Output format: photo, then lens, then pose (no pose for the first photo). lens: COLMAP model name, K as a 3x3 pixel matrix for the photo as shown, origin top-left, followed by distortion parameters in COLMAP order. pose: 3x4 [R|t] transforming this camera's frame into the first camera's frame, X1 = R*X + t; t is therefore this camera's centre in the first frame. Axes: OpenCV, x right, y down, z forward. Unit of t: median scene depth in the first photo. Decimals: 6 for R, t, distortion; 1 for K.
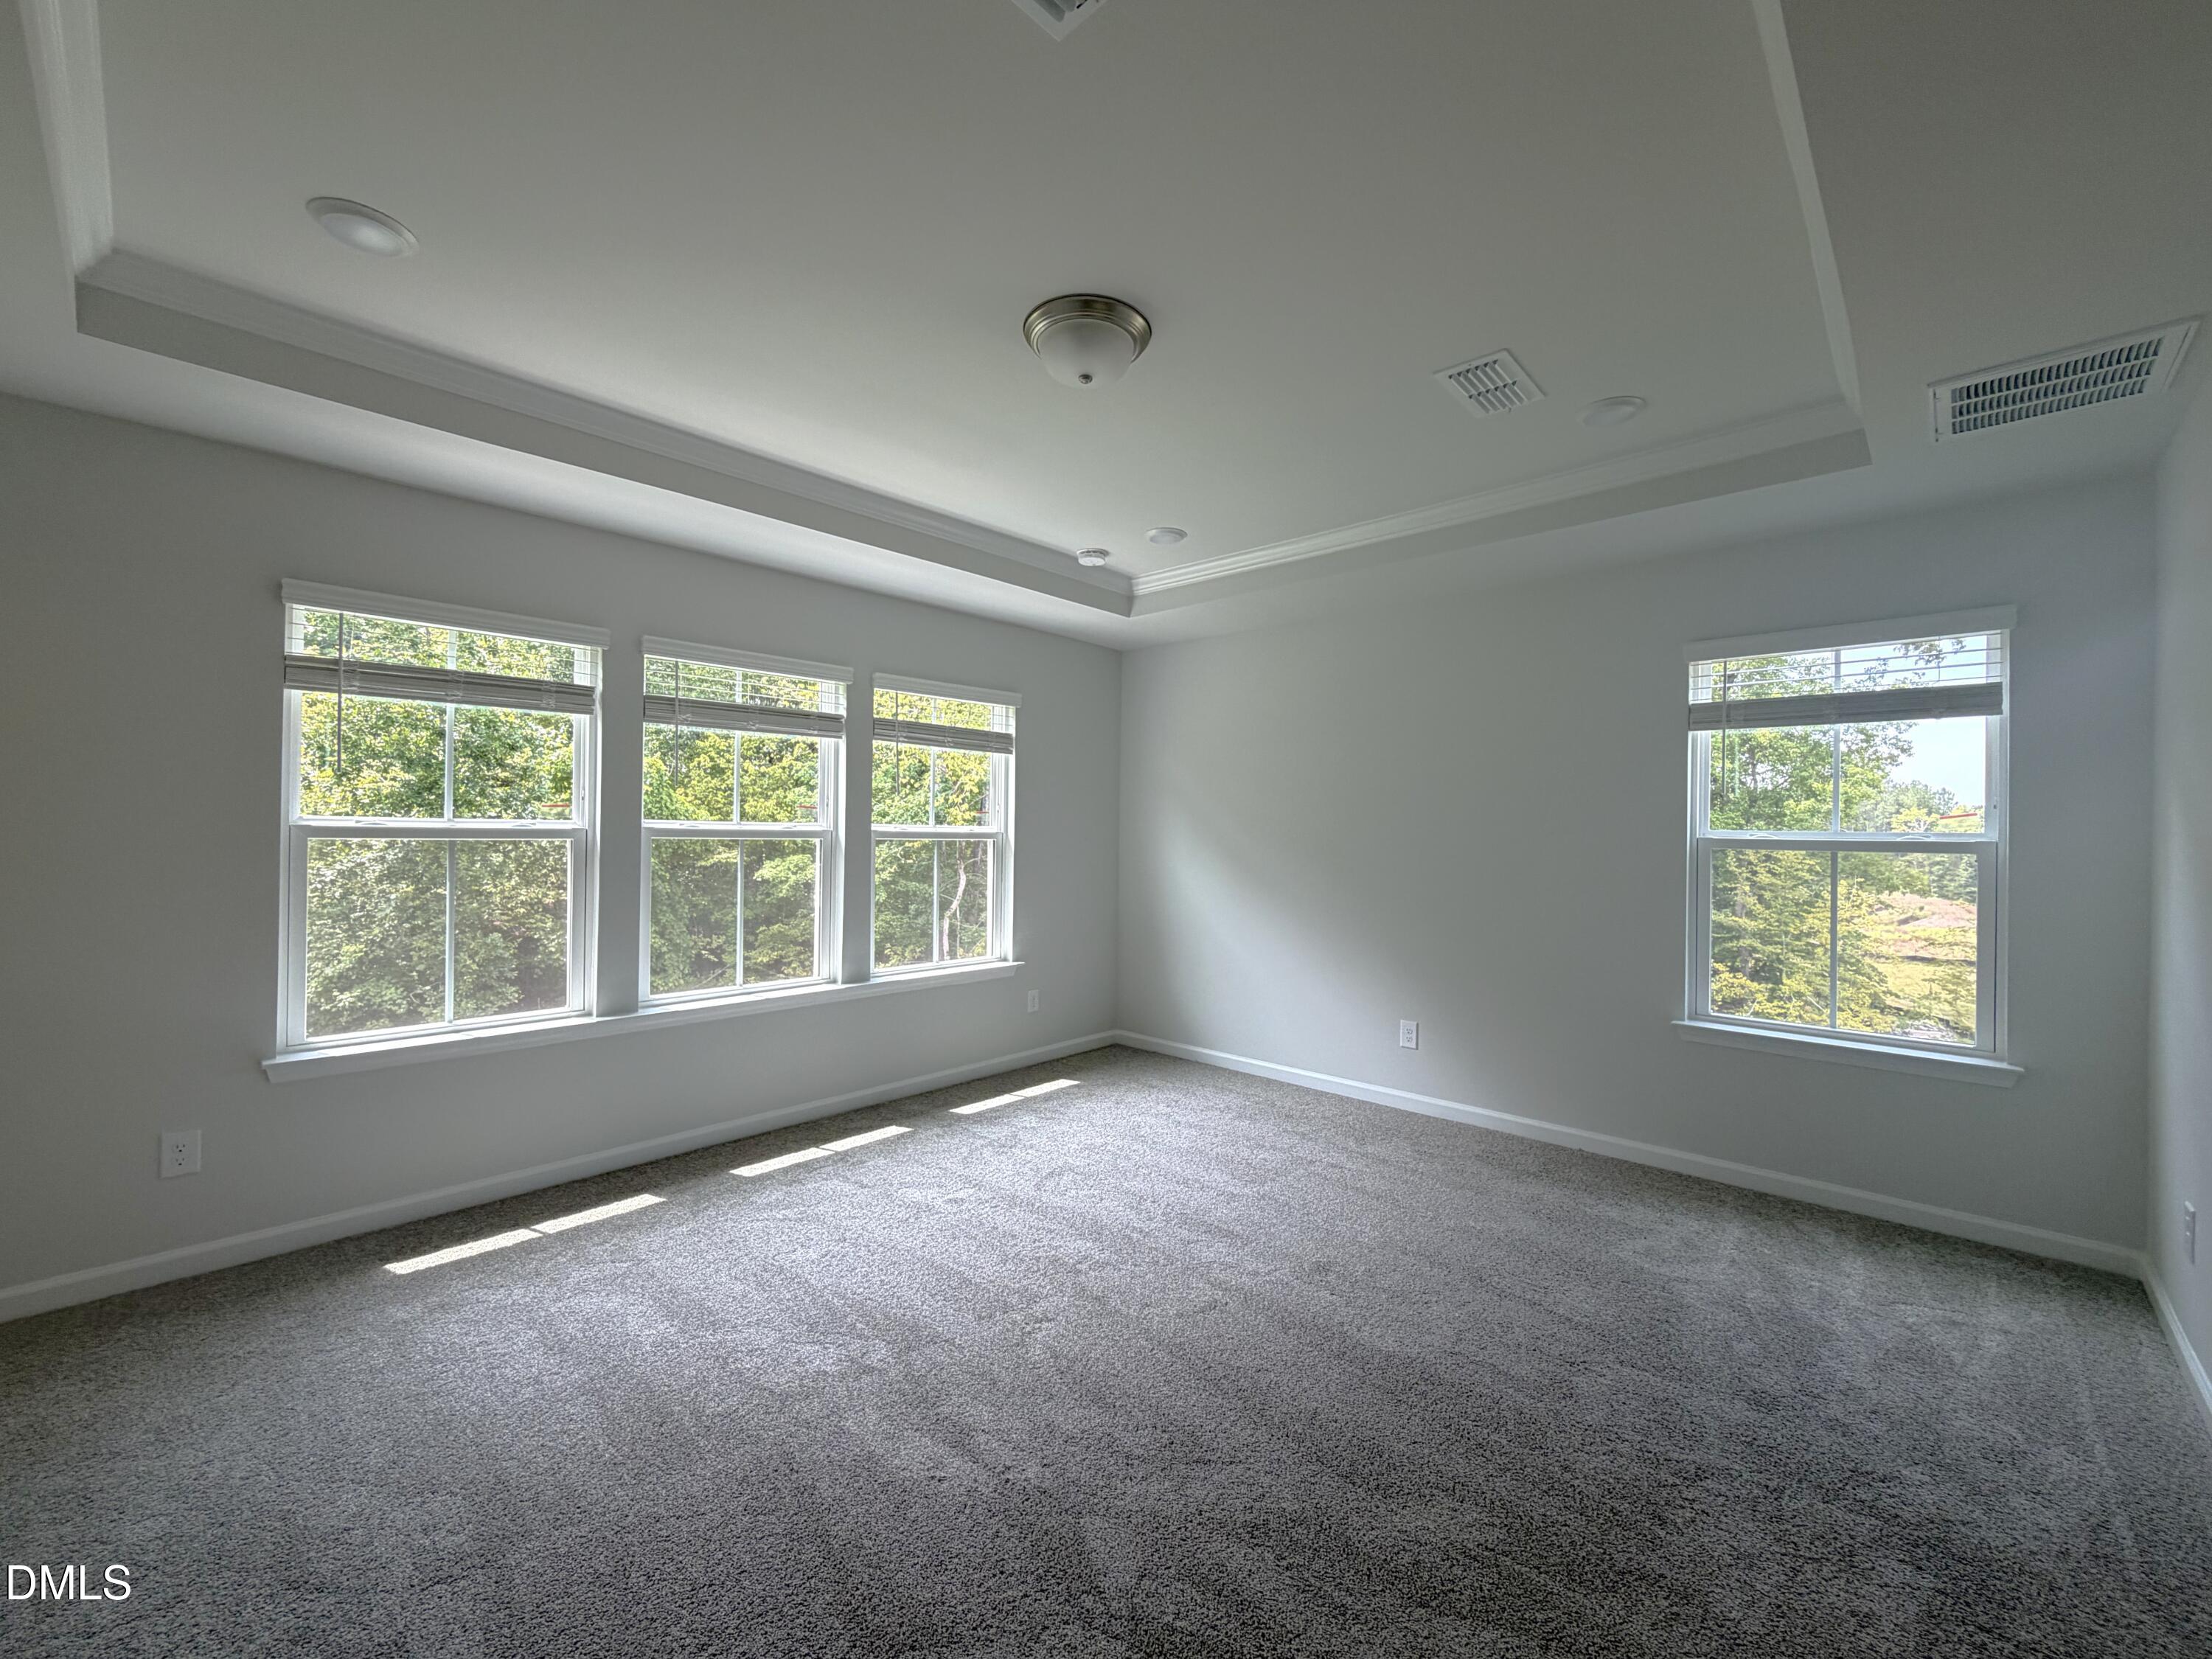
lens RADIAL K [[880.2, 0, 1113.7], [0, 880.2, 837.0], [0, 0, 1]] dist [0.000100, 0.000083]
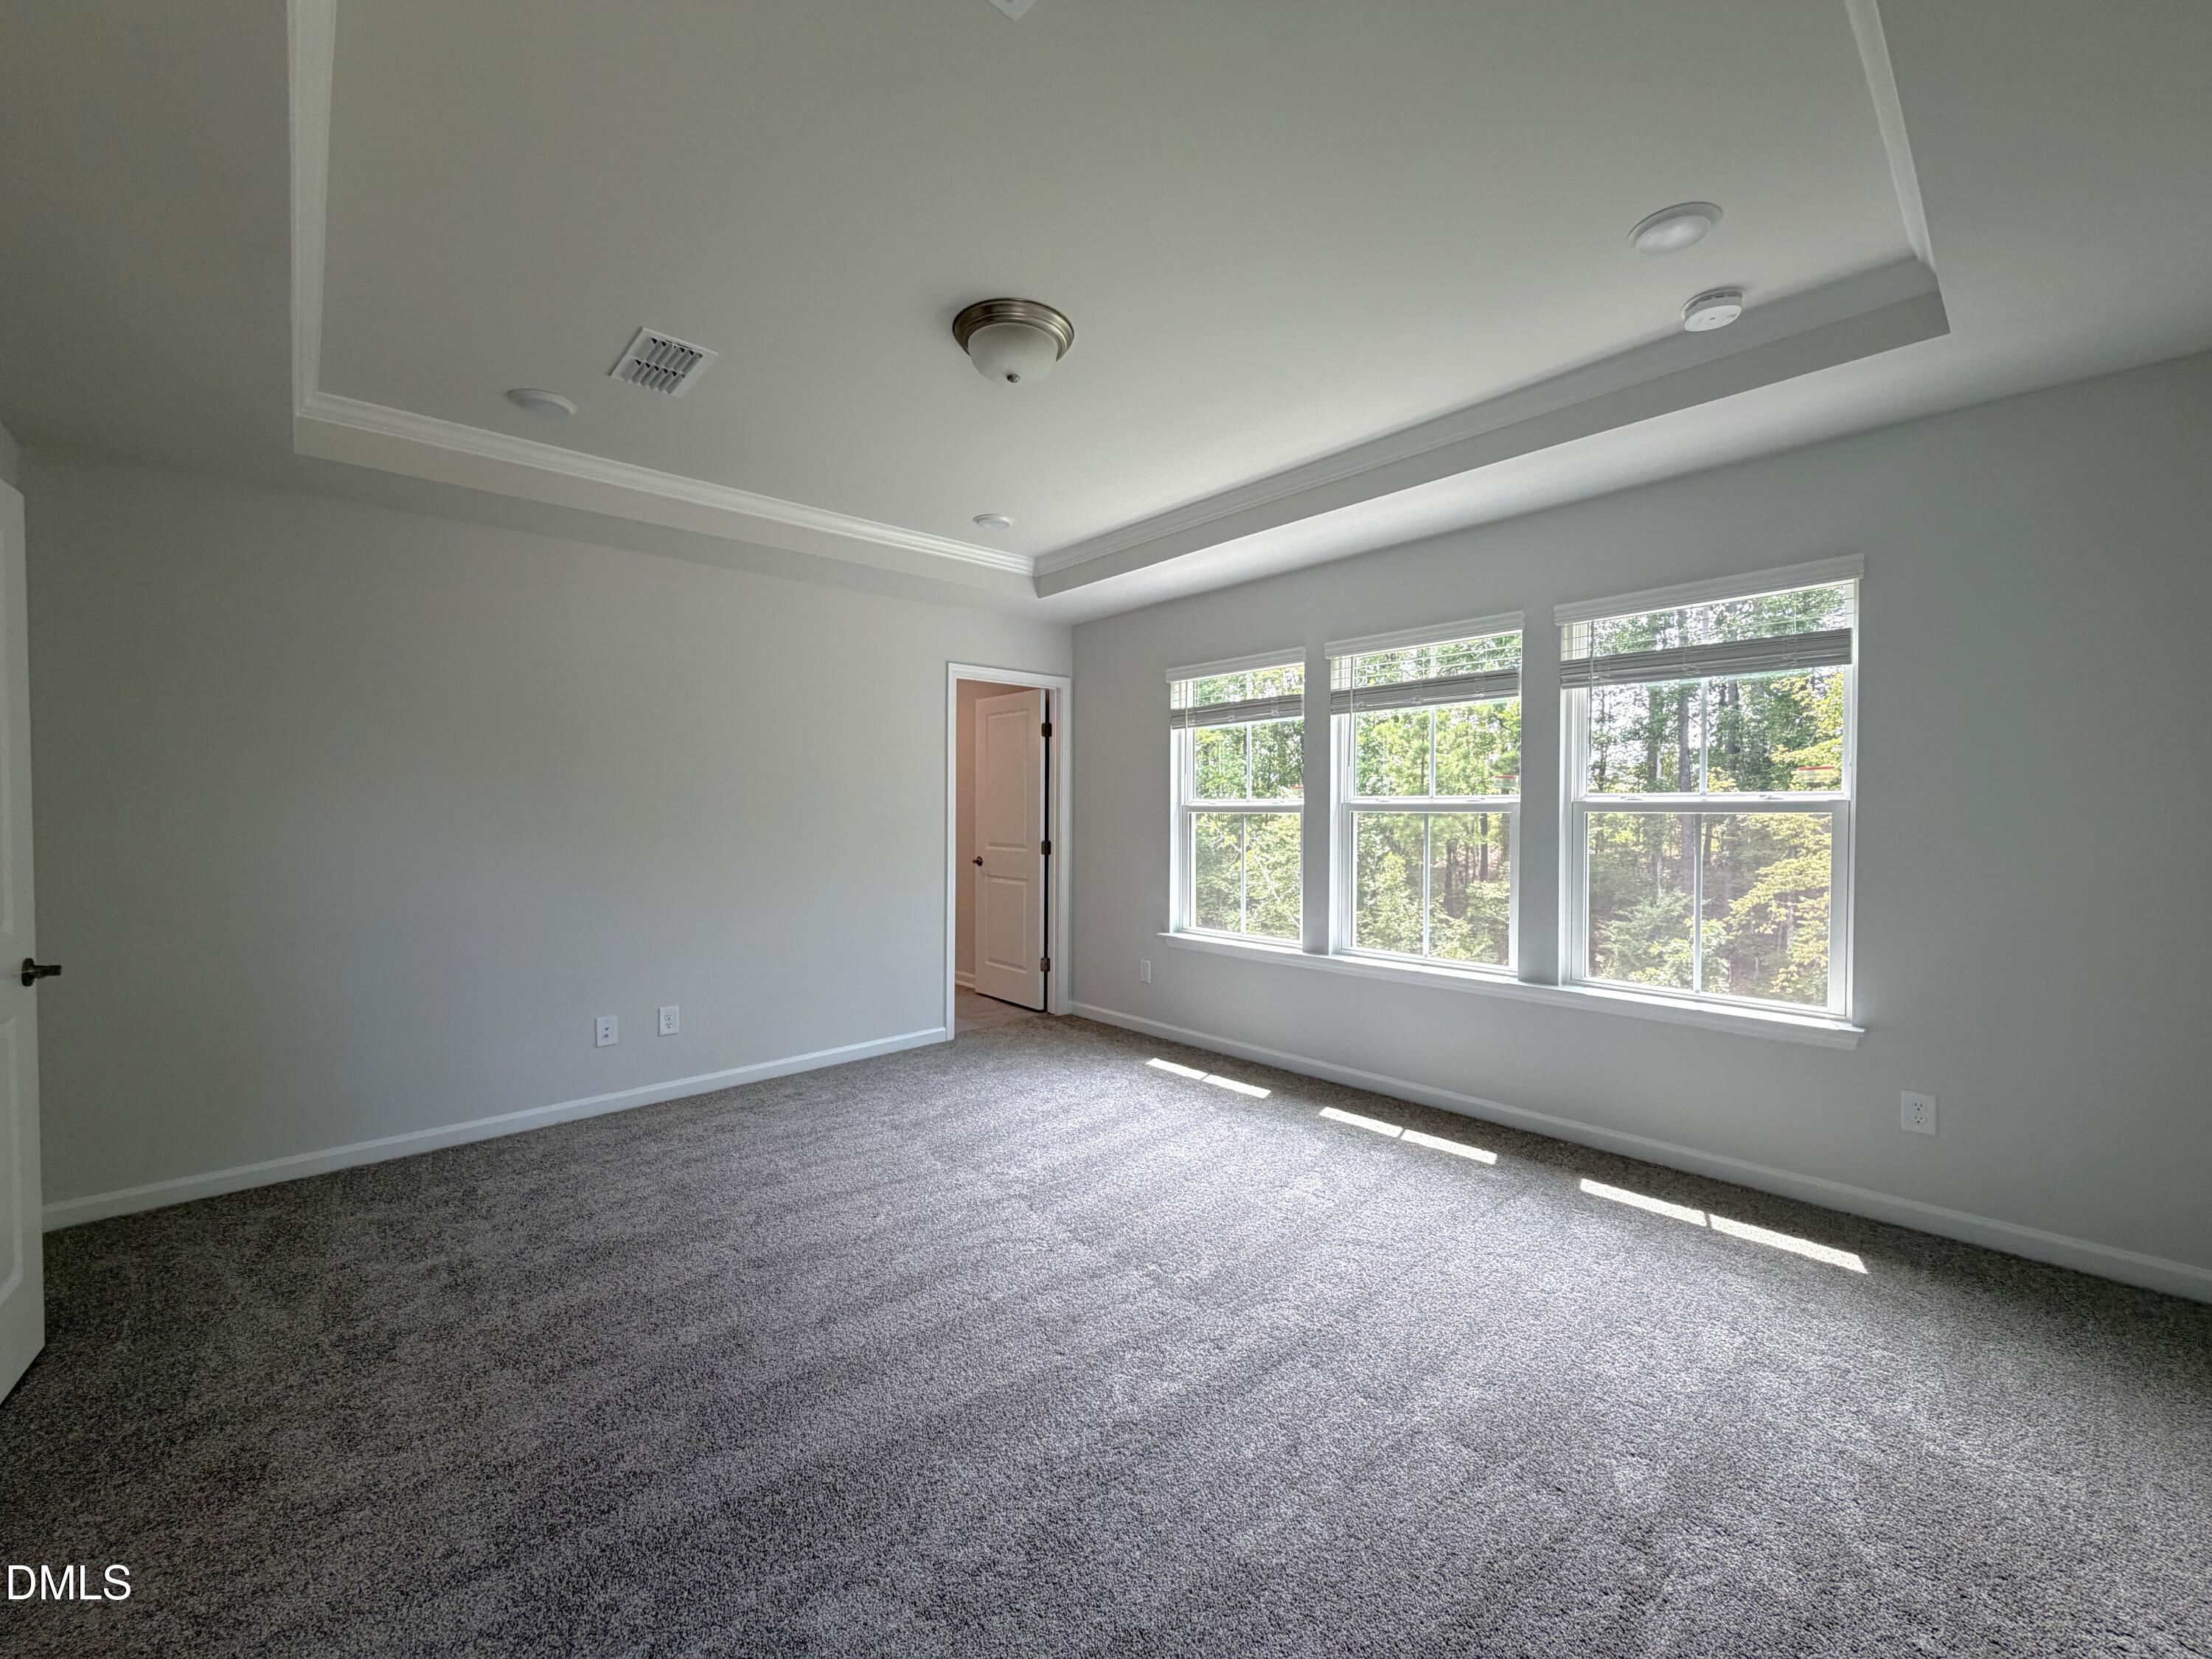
lens RADIAL K [[902.4, 0, 1106.0], [0, 902.4, 829.5], [0, 0, 1]] dist [0.025384, 0.000051]
pose [[-0.073551, 0.017518, -0.997138, 0.652471], [0.003423, 0.999844, 0.017314, 0.002807], [0.997286, -0.002140, -0.073599, 0.713260]]
